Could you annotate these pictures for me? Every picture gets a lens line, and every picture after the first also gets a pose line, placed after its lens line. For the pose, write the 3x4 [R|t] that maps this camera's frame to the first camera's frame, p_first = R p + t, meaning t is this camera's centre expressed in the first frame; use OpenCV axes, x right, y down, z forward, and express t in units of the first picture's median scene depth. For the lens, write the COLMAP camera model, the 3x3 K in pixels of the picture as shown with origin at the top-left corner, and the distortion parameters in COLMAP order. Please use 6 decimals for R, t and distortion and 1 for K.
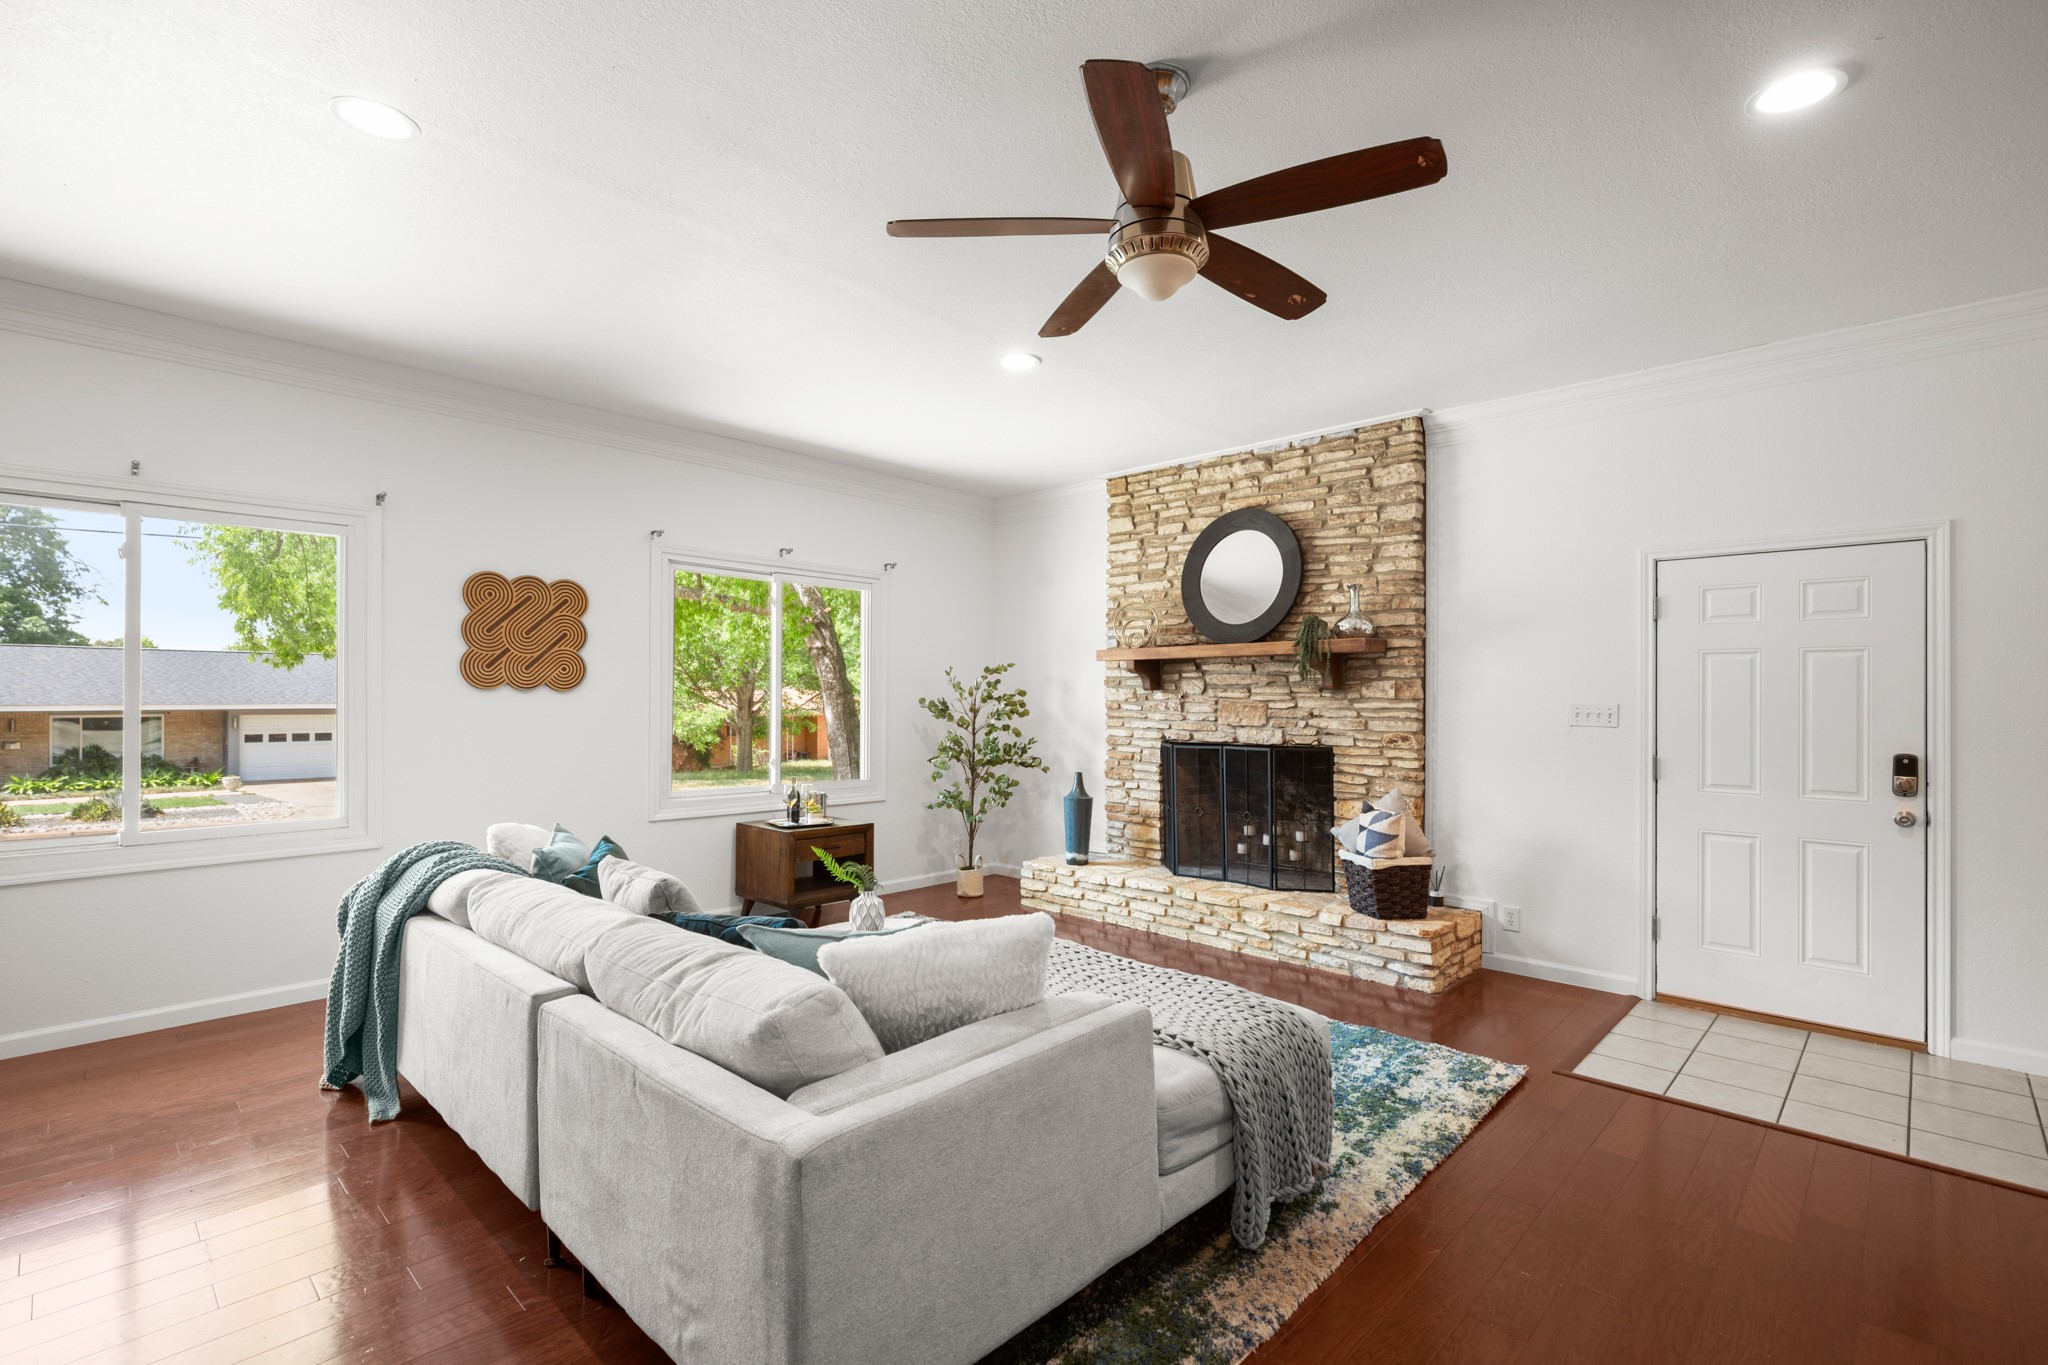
lens RADIAL K [[933.4, 0, 1038.1], [0, 933.4, 694.8], [0, 0, 1]] dist [-0.013034, 0.000056]
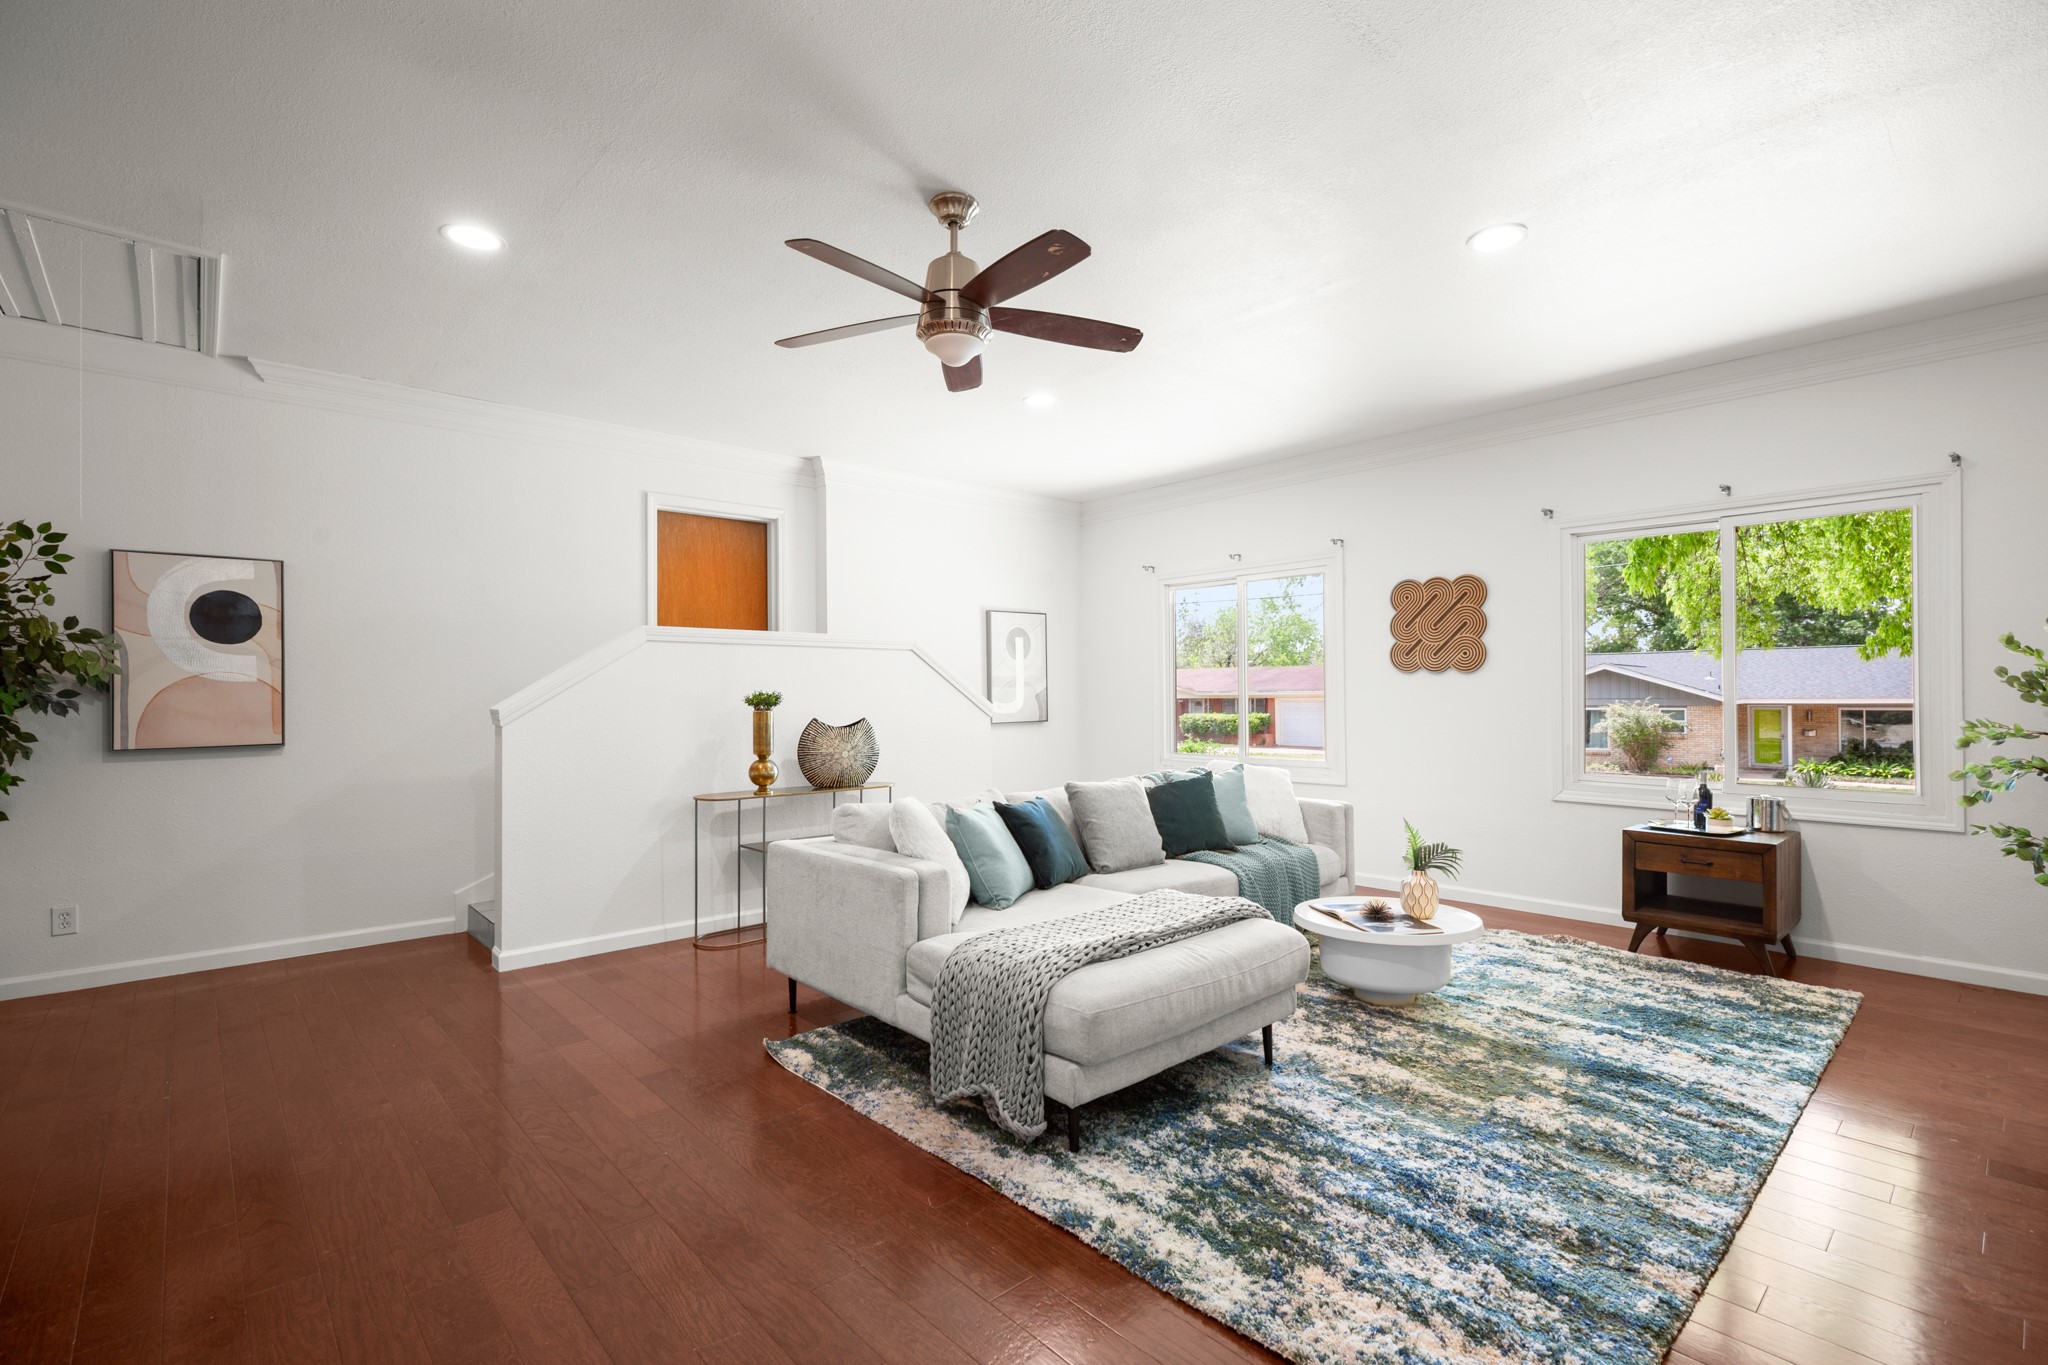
lens RADIAL K [[933.4, 0, 1038.1], [0, 933.4, 694.8], [0, 0, 1]] dist [-0.013034, 0.000056]
pose [[-0.068004, -0.001059, -0.997684, 0.688383], [0.004627, 0.999988, -0.001377, 0.023057], [0.997674, -0.004710, -0.067998, 0.570806]]
